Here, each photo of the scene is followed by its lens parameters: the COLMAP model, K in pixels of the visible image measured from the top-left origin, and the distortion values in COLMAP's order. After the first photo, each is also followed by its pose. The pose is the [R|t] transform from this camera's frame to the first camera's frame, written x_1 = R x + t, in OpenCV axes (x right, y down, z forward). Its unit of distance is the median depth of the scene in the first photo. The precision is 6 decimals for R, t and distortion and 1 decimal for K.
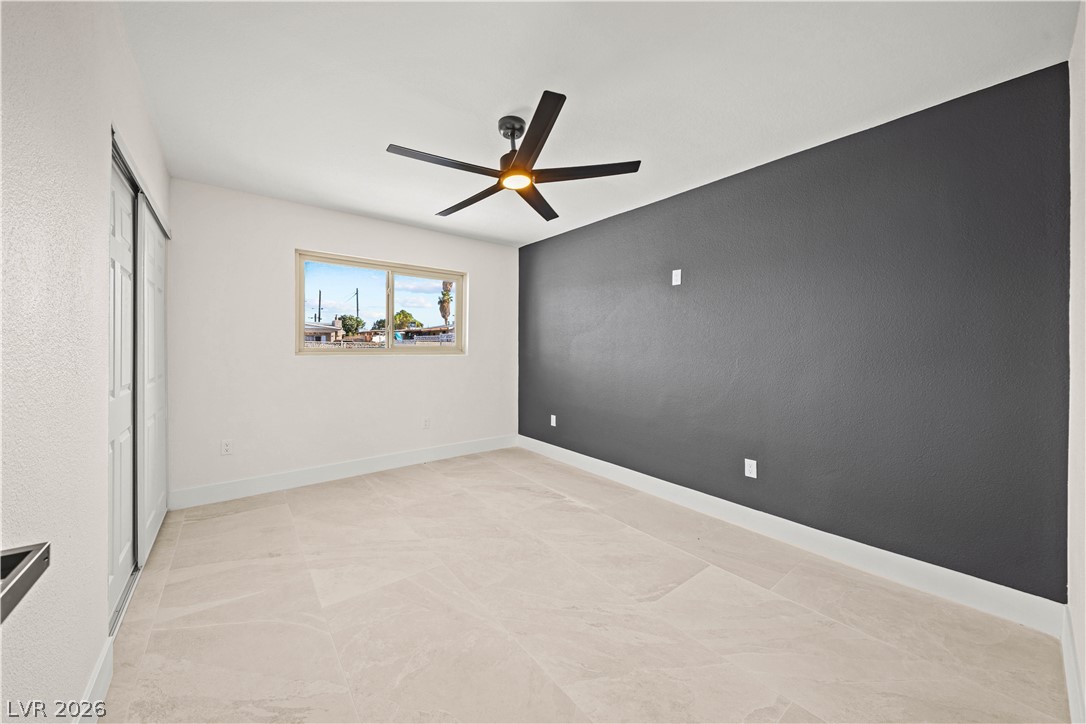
lens RADIAL K [[386.0, 0, 540.5], [0, 386.0, 352.5], [0, 0, 1]] dist [0.009167, -0.006257]
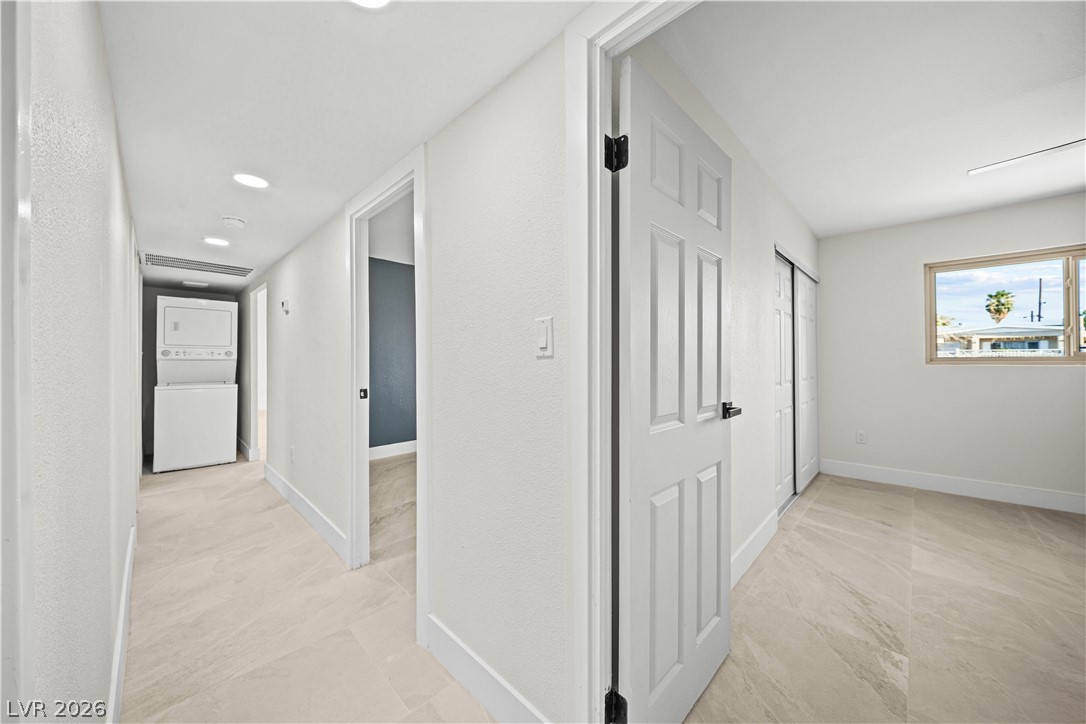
lens RADIAL K [[382.6, 0, 540.3], [0, 382.6, 359.2], [0, 0, 1]] dist [0.011745, -0.005804]
pose [[0.127553, -0.010942, -0.991771, 0.448512], [-0.001884, 0.999935, -0.011274, 0.011542], [0.991830, 0.003306, 0.127525, -0.289849]]
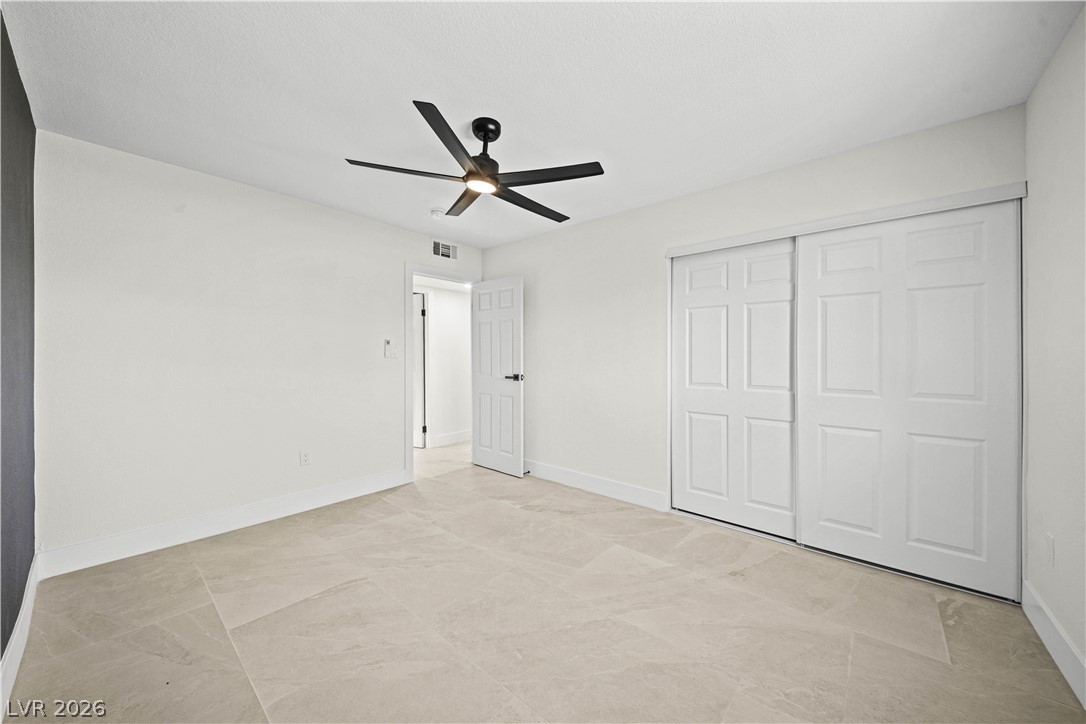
lens RADIAL K [[379.0, 0, 540.3], [0, 379.0, 352.8], [0, 0, 1]] dist [0.023353, -0.011486]
pose [[-0.984148, -0.009025, -0.177119, -0.043231], [-0.009303, 0.999956, 0.000738, -0.022958], [0.177105, 0.002374, -0.984189, 2.063320]]
